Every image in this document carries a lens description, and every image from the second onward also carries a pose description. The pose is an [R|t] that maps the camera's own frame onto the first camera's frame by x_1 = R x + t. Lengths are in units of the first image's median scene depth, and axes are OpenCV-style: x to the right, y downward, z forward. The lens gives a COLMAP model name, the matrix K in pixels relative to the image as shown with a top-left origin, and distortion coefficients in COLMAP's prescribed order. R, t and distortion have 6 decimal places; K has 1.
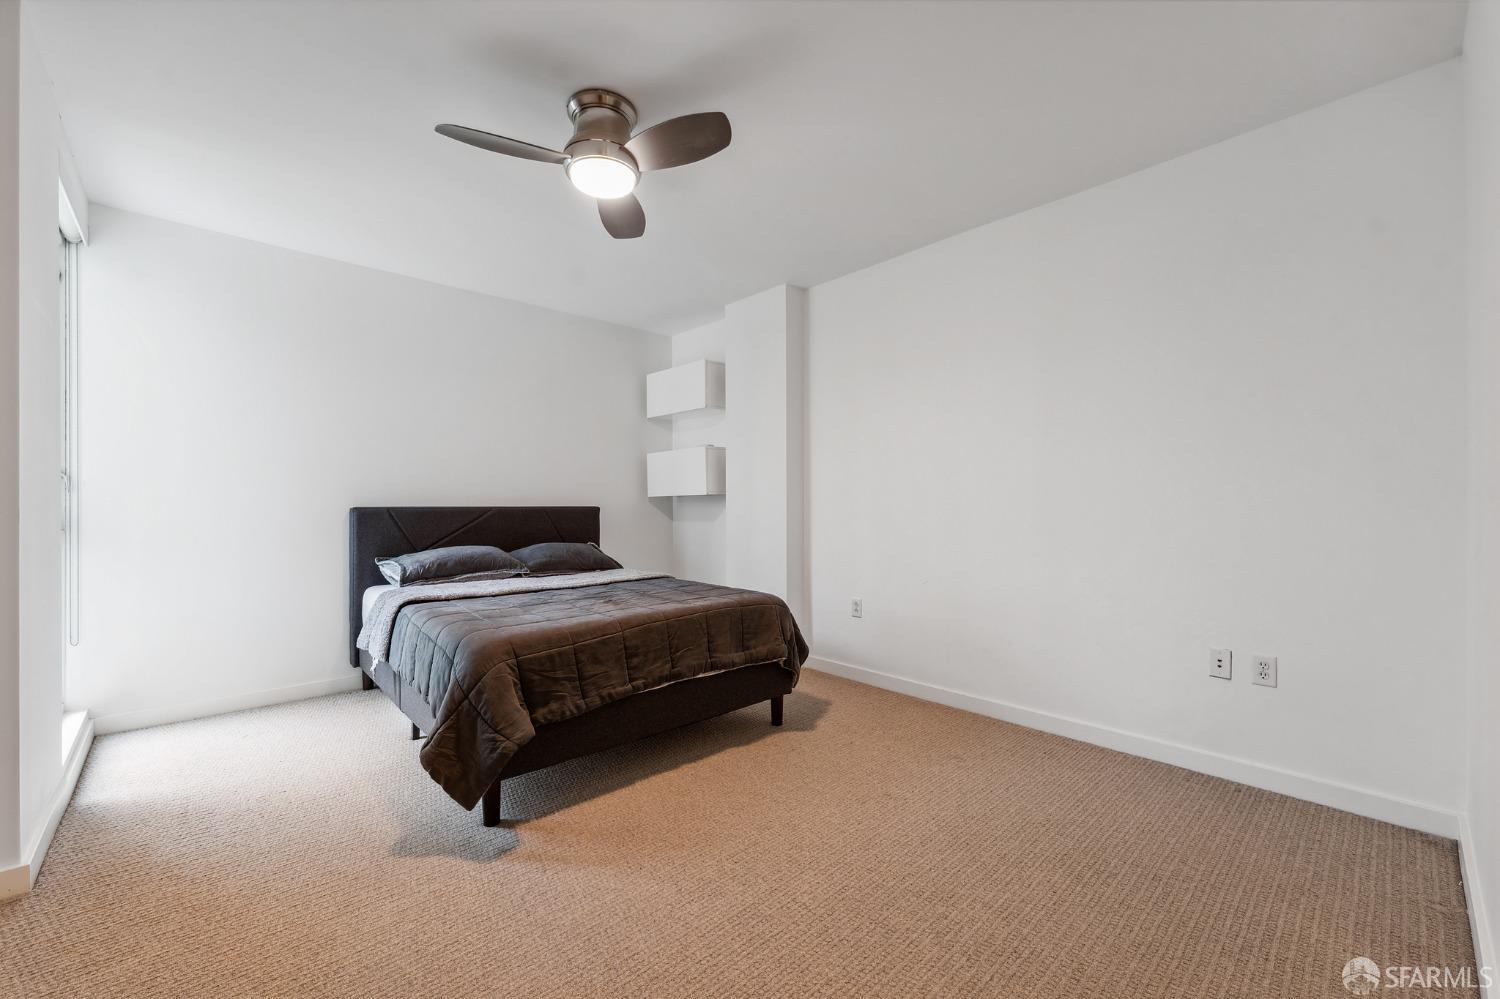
lens RADIAL K [[606.2, 0, 741.8], [0, 606.2, 503.8], [0, 0, 1]] dist [0.002611, 0.000162]
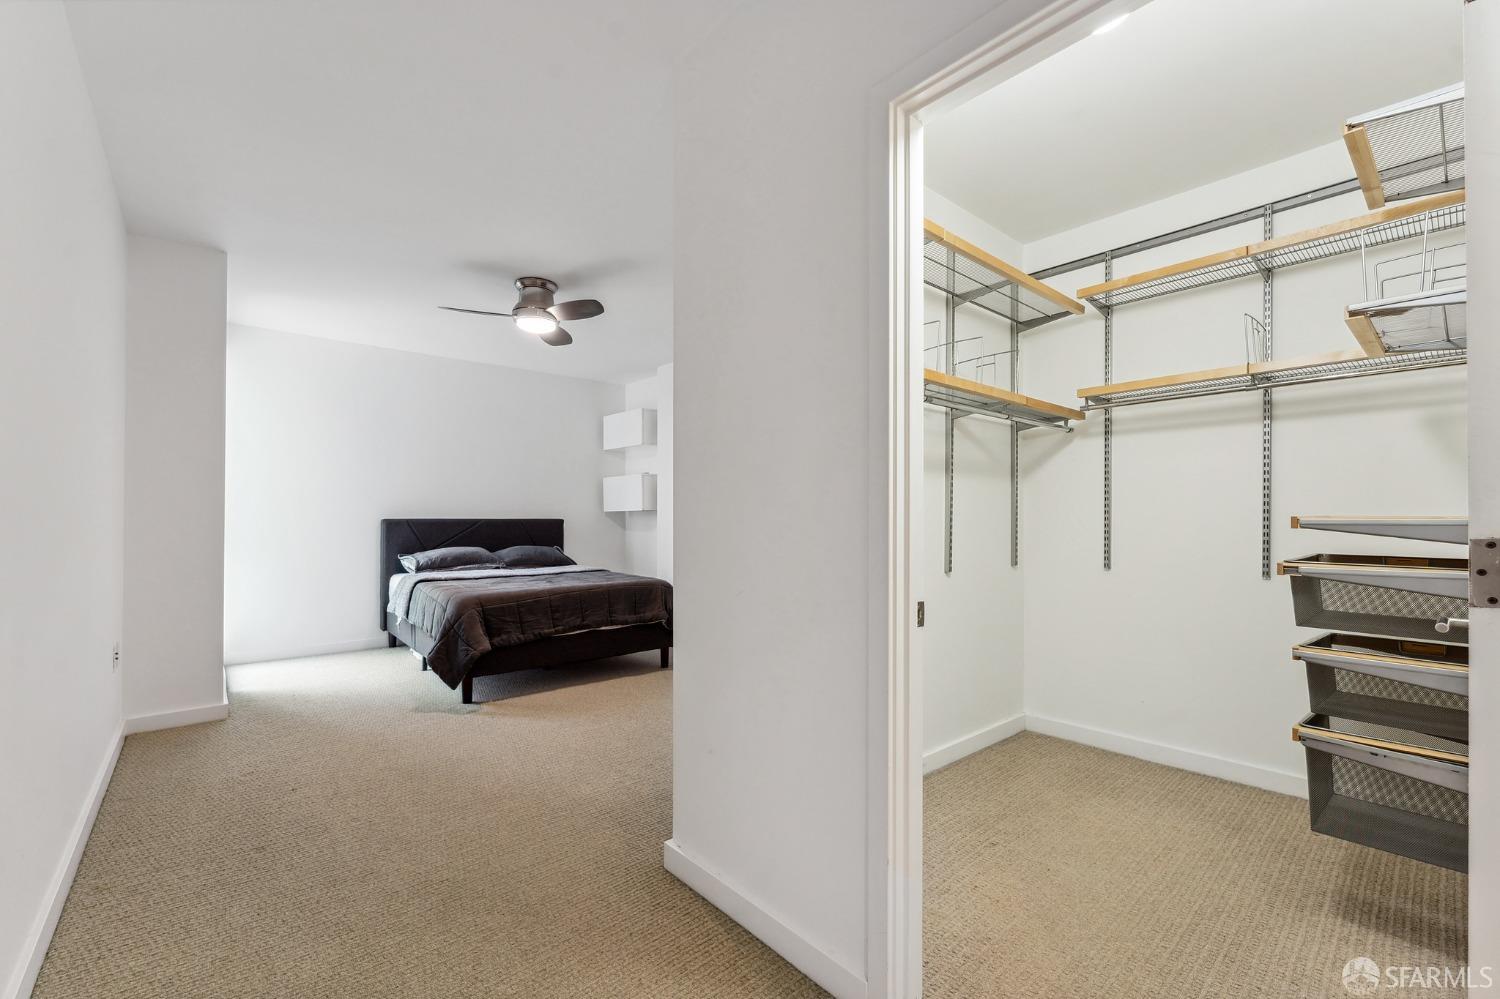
lens RADIAL K [[639.2, 0, 747.7], [0, 639.2, 511.9], [0, 0, 1]] dist [-0.017685, -0.000032]
pose [[0.999601, 0.006092, -0.027577, 0.315015], [-0.006286, 0.999956, -0.006951, -0.006235], [0.027534, 0.007121, 0.999596, -0.576431]]
